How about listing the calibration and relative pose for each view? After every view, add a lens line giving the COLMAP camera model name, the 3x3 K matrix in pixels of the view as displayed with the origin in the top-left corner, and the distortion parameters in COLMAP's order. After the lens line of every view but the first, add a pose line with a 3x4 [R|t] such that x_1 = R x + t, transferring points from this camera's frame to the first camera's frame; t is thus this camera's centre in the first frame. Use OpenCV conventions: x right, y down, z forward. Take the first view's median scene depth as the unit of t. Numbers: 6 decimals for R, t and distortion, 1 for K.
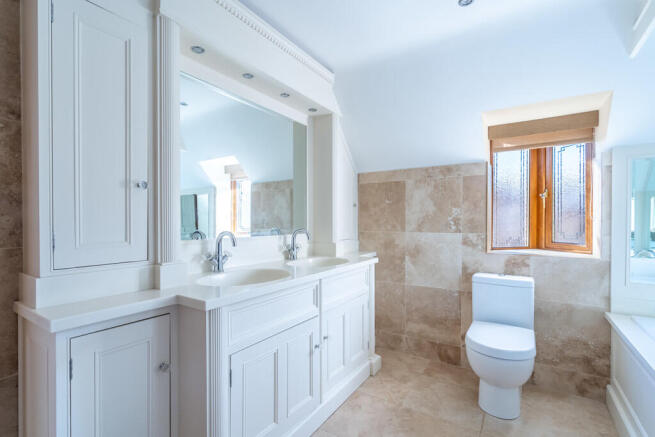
lens RADIAL K [[301.2, 0, 327.5], [0, 301.2, 218.5], [0, 0, 1]] dist [-0.001650, 0.000241]
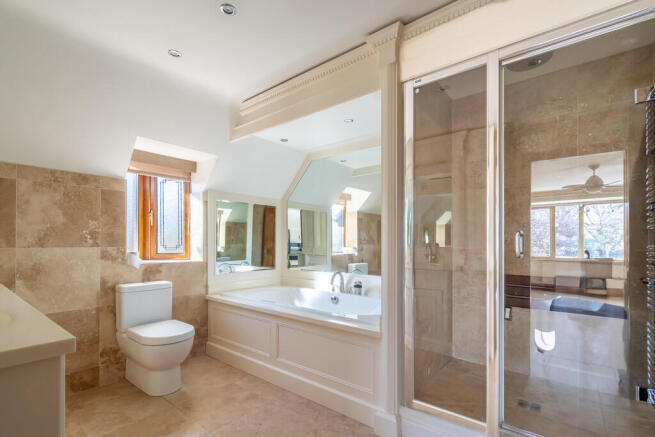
lens RADIAL K [[307.1, 0, 328.3], [0, 307.1, 228.4], [0, 0, 1]] dist [-0.000255, 0.000092]
pose [[0.104621, 0.044155, 0.993531, -0.464313], [-0.009976, 0.999010, -0.043348, 0.023990], [-0.994462, -0.005376, 0.104958, 0.166302]]
